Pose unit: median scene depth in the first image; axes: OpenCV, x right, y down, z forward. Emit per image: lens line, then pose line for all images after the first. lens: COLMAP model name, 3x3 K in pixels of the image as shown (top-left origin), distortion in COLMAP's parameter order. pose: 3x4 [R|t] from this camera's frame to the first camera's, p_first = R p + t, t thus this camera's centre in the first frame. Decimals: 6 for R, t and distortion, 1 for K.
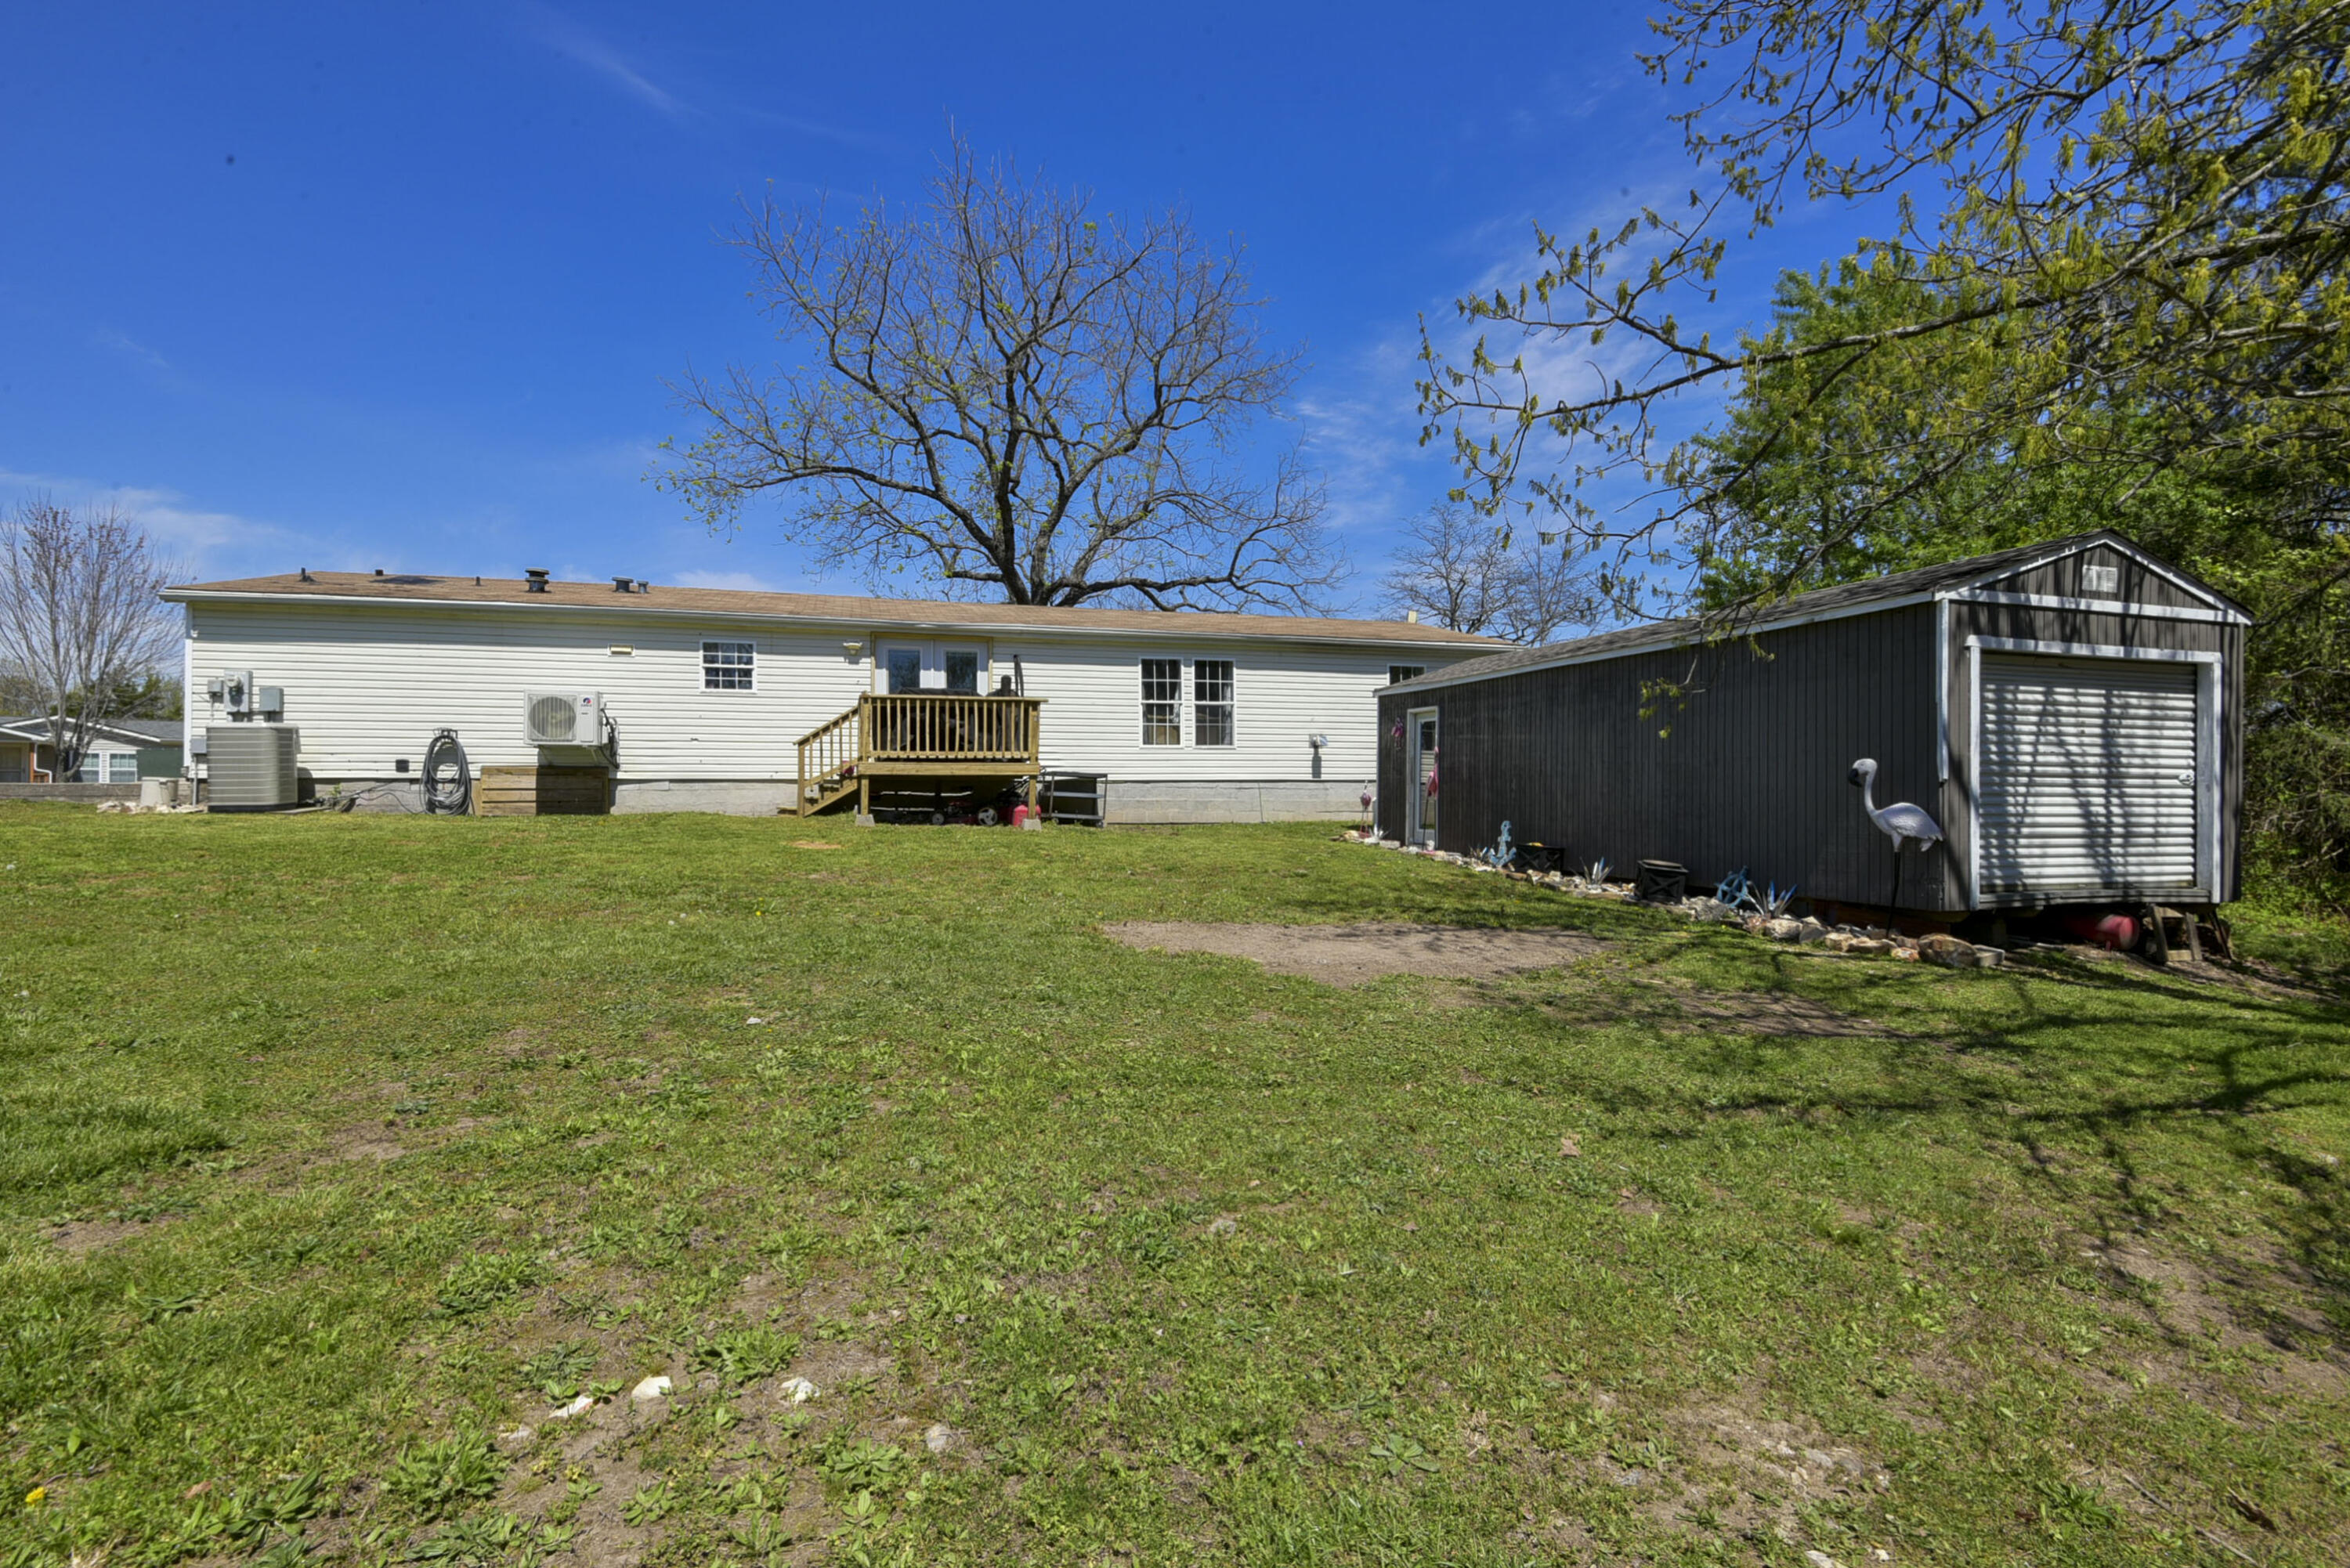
lens RADIAL K [[1083.9, 0, 1175.1], [0, 1083.9, 790.0], [0, 0, 1]] dist [-0.003386, -0.000415]
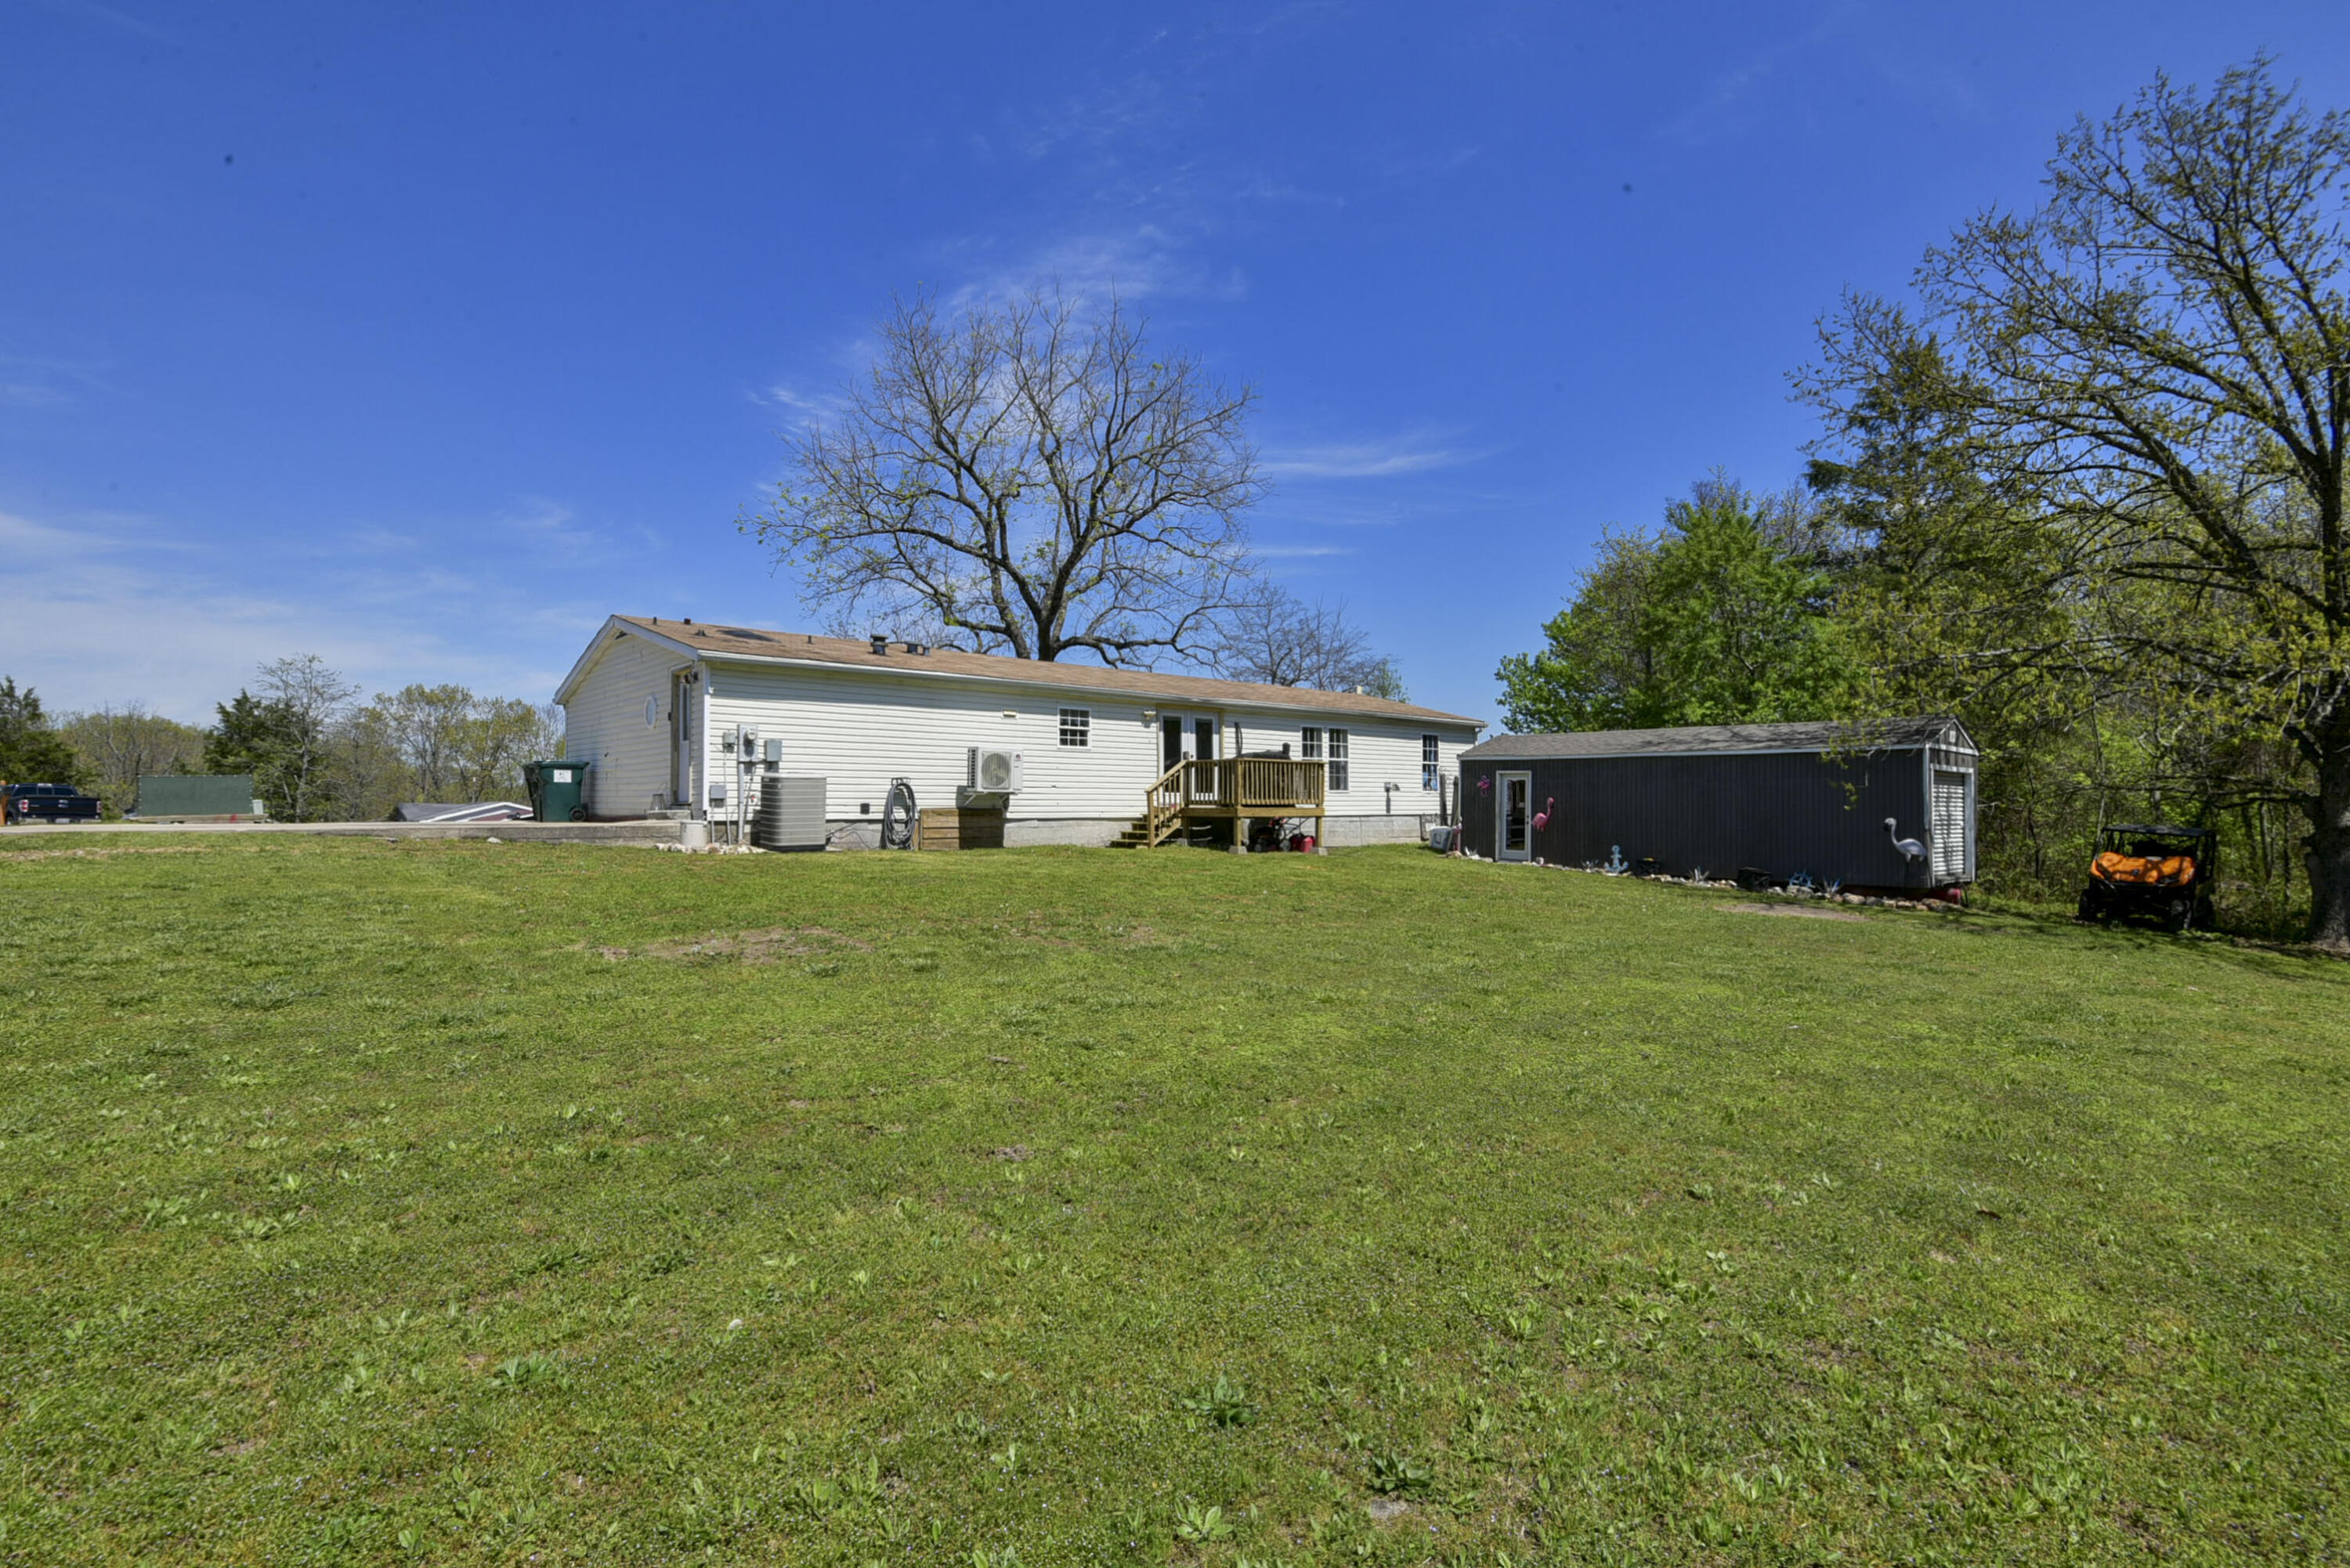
lens RADIAL K [[1083.9, 0, 1174.3], [0, 1083.9, 789.4], [0, 0, 1]] dist [-0.003386, -0.000415]
pose [[0.910828, 0.009926, 0.412667, -0.847440], [-0.005911, 0.999922, -0.011006, -0.030334], [-0.412744, 0.007585, 0.910815, -0.200158]]
